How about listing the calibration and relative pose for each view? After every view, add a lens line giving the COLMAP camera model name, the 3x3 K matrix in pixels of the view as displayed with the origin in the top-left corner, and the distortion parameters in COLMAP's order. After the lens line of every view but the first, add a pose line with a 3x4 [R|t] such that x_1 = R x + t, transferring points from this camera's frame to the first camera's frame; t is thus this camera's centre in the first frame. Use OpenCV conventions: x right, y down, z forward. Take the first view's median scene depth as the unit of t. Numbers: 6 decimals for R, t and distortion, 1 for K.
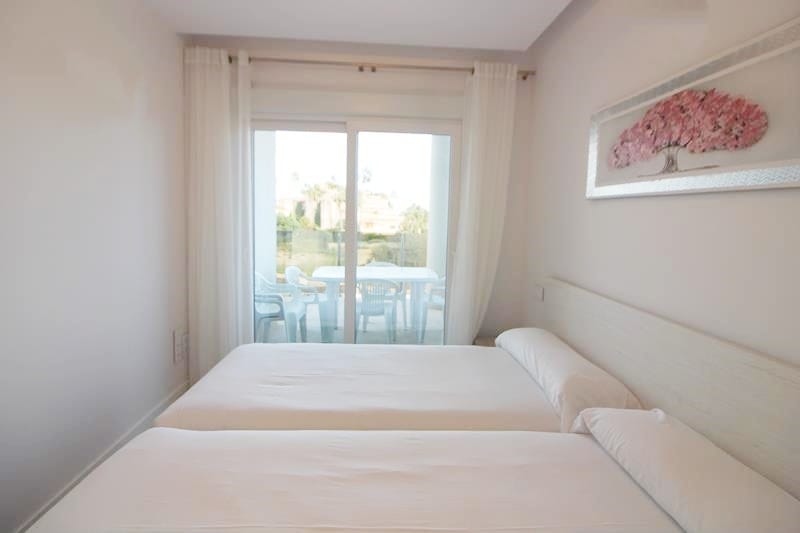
lens RADIAL K [[368.5, 0, 399.4], [0, 368.5, 239.2], [0, 0, 1]] dist [0.001648, -0.012081]
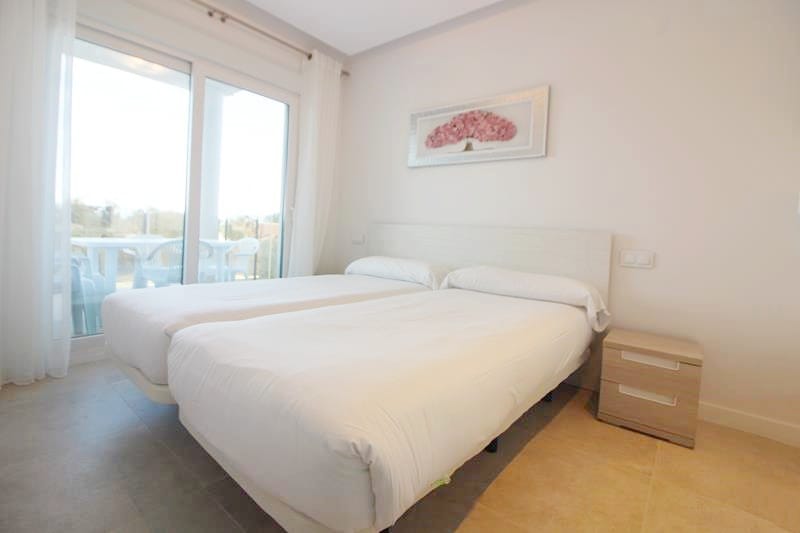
lens RADIAL K [[368.5, 0, 399.4], [0, 368.5, 239.2], [0, 0, 1]] dist [0.001648, -0.012081]
pose [[0.665811, -0.007961, 0.746078, -0.914738], [0.017428, 0.999836, -0.004885, 0.273522], [-0.745917, 0.016255, 0.665841, -0.016005]]
